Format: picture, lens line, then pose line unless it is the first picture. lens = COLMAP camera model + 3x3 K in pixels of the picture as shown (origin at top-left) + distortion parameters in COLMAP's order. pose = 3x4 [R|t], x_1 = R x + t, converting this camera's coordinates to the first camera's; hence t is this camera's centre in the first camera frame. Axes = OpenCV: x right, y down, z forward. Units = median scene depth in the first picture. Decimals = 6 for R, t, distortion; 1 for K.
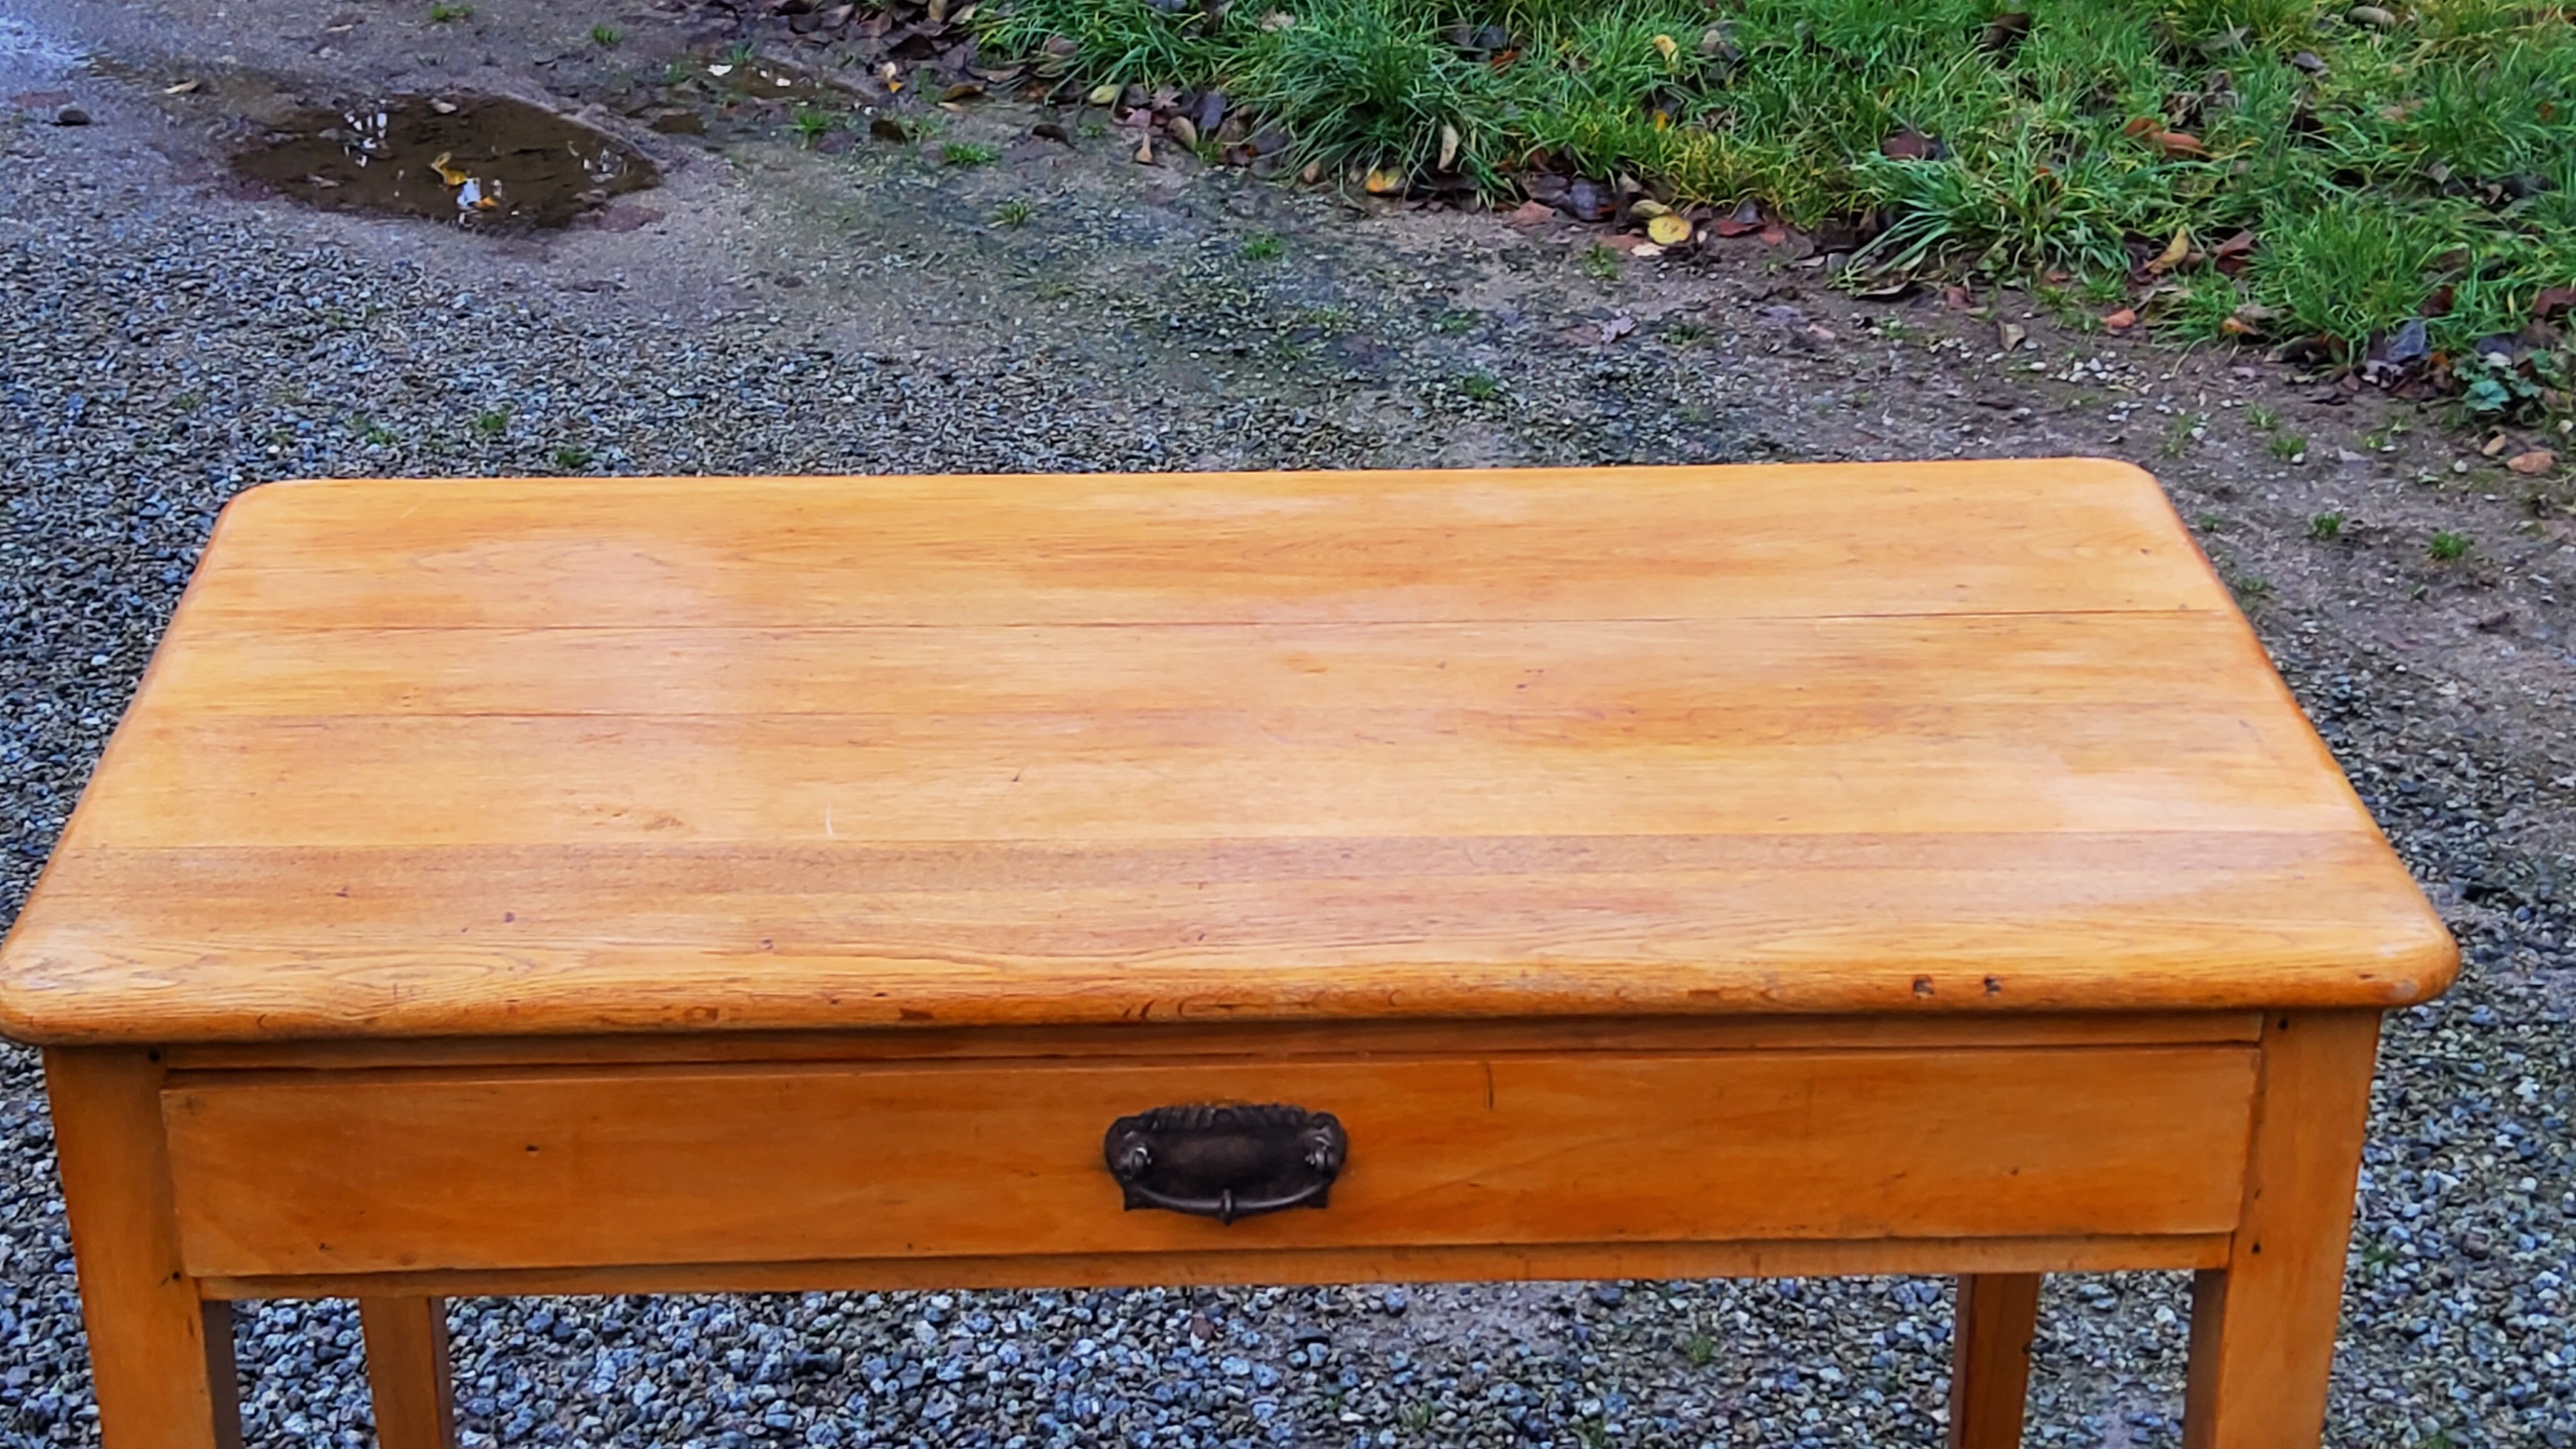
lens RADIAL K [[3808.1, 0, 1268.3], [0, 3808.1, 732.9], [0, 0, 1]] dist [0.112279, 0.000000]
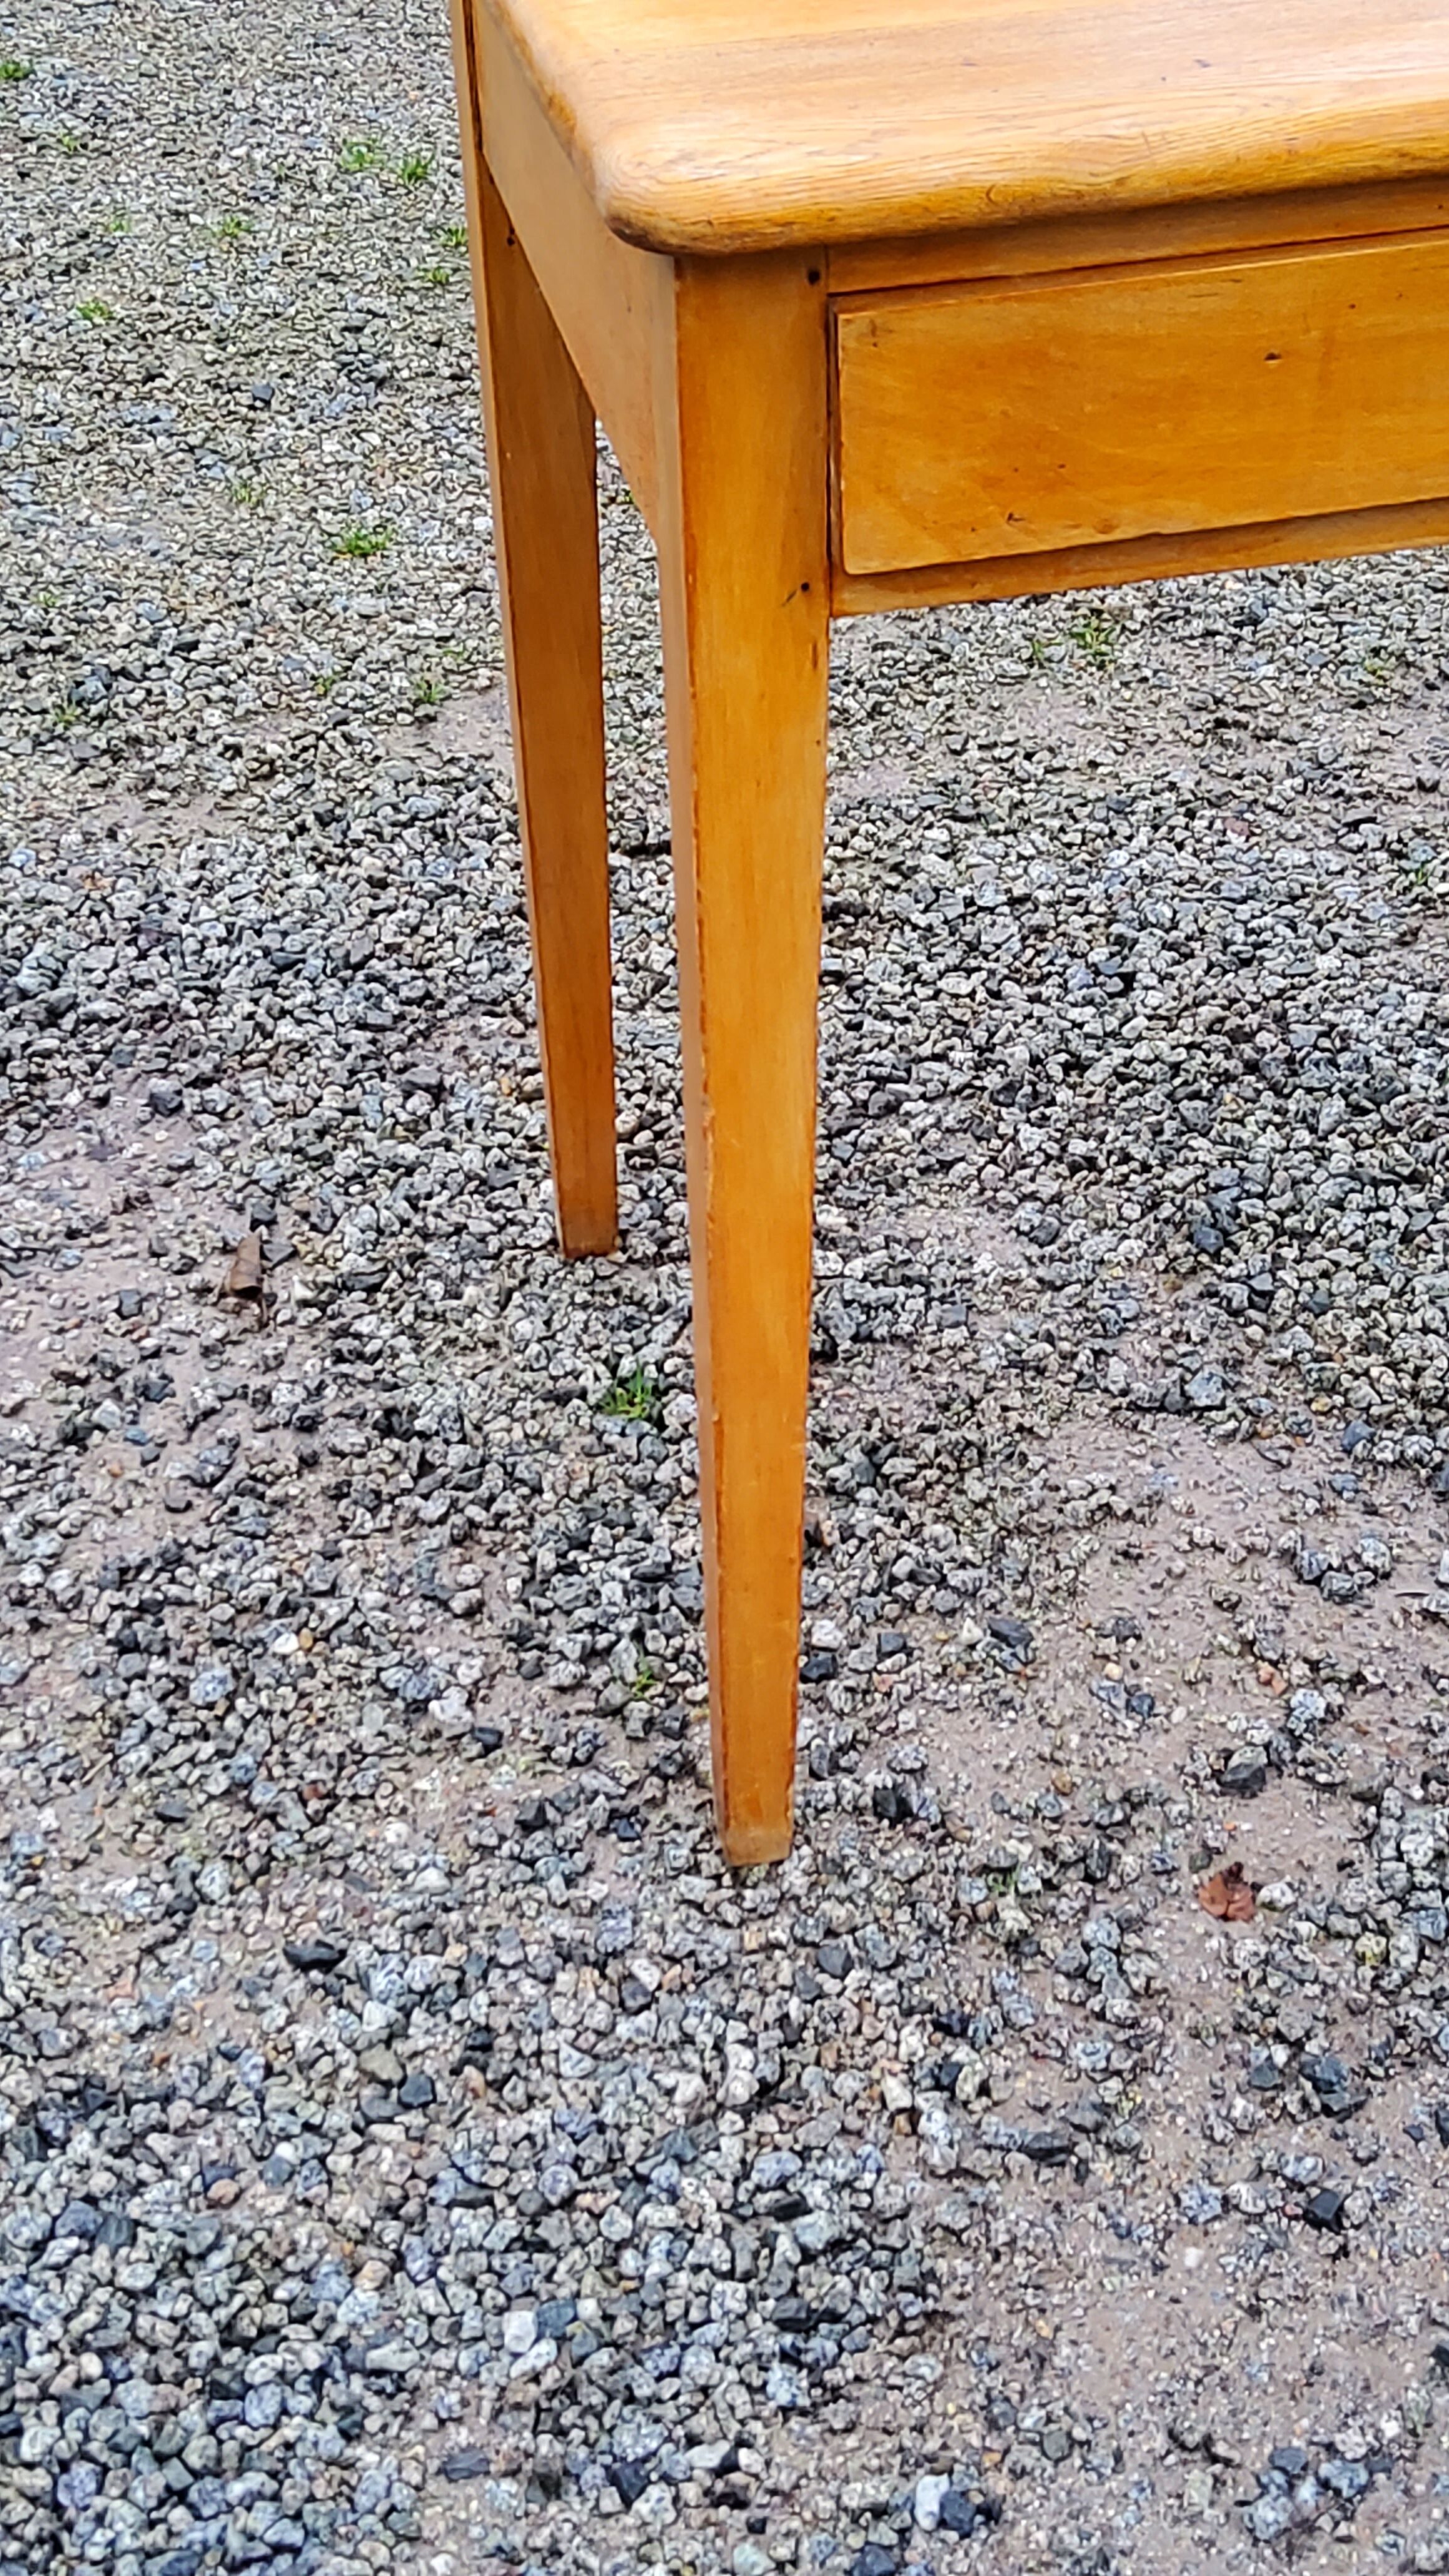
lens RADIAL K [[3808.1, 0, 733.4], [0, 3808.1, 1273.5], [0, 0, 1]] dist [0.112279, 0.000000]
pose [[0.984193, -0.128844, 0.121505, -0.265921], [0.105551, 0.977663, 0.181755, 0.086295], [-0.142209, -0.166057, 0.975808, 0.126997]]
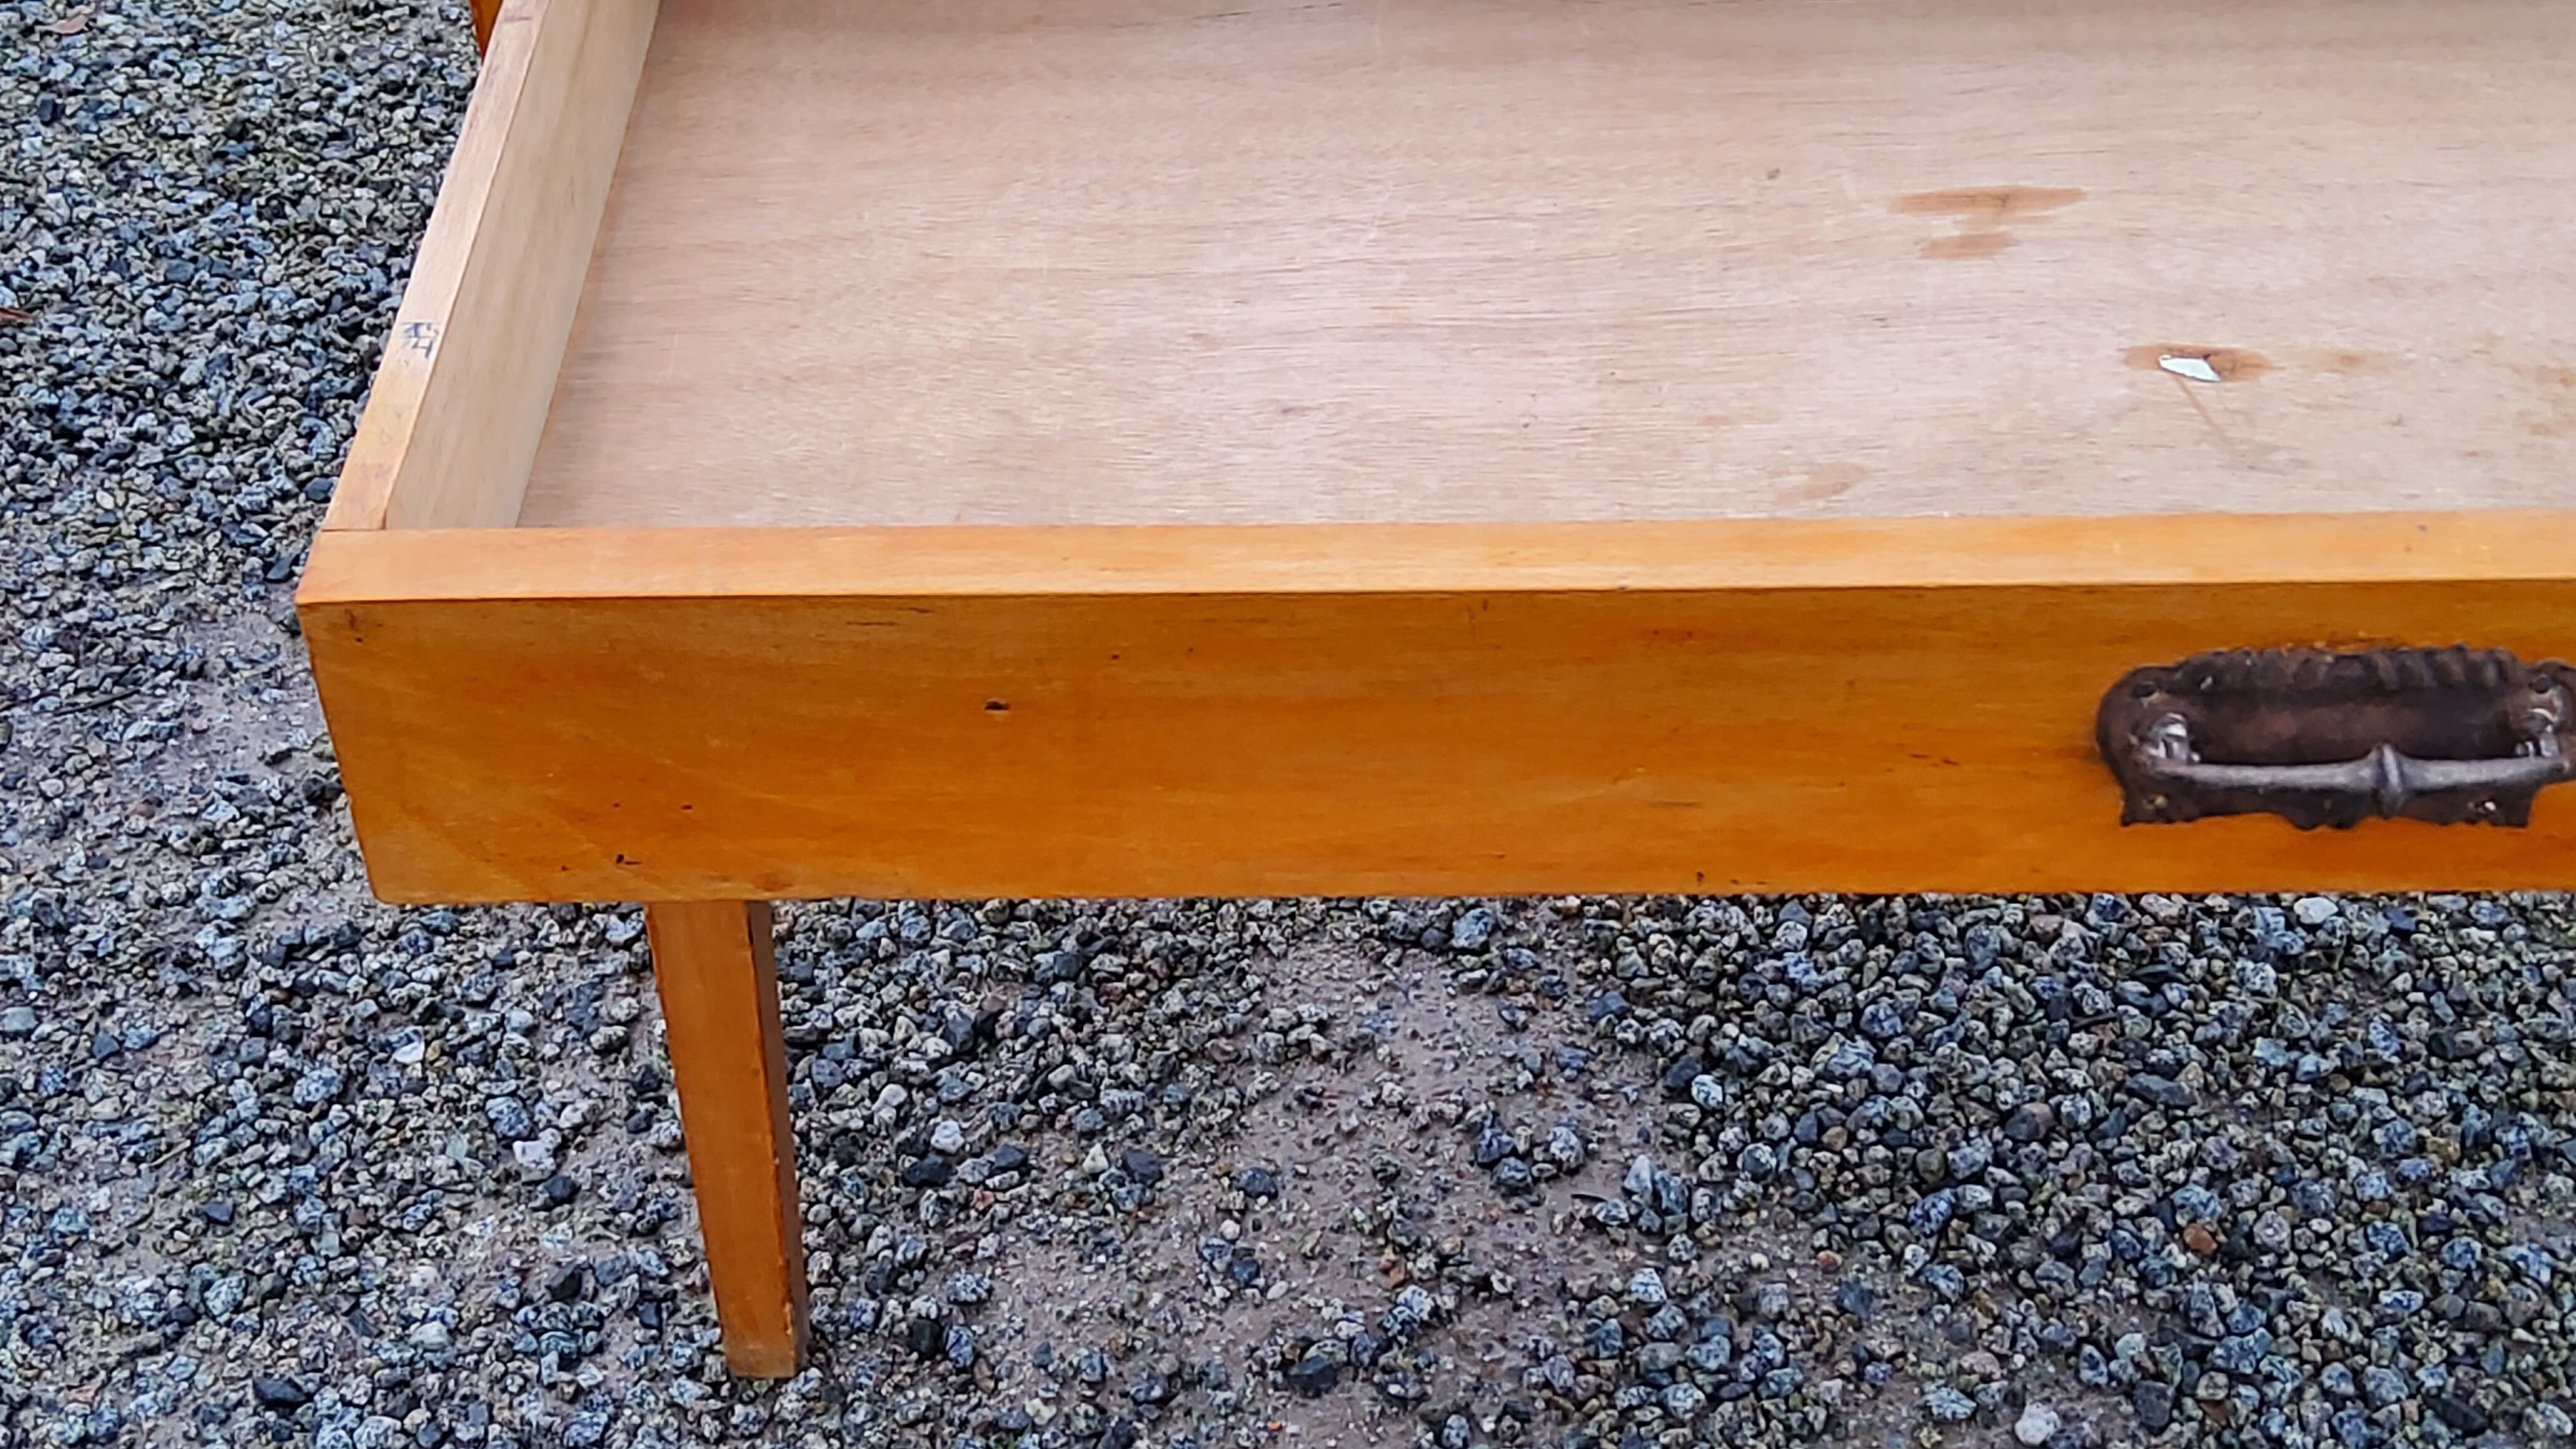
lens RADIAL K [[3808.1, 0, 1254.1], [0, 3808.1, 720.0], [0, 0, 1]] dist [0.112279, 0.000000]
pose [[0.996423, 0.011624, -0.083701, -0.066181], [0.006297, 0.977526, 0.210719, 0.074458], [0.084269, -0.210493, 0.973957, 0.184437]]
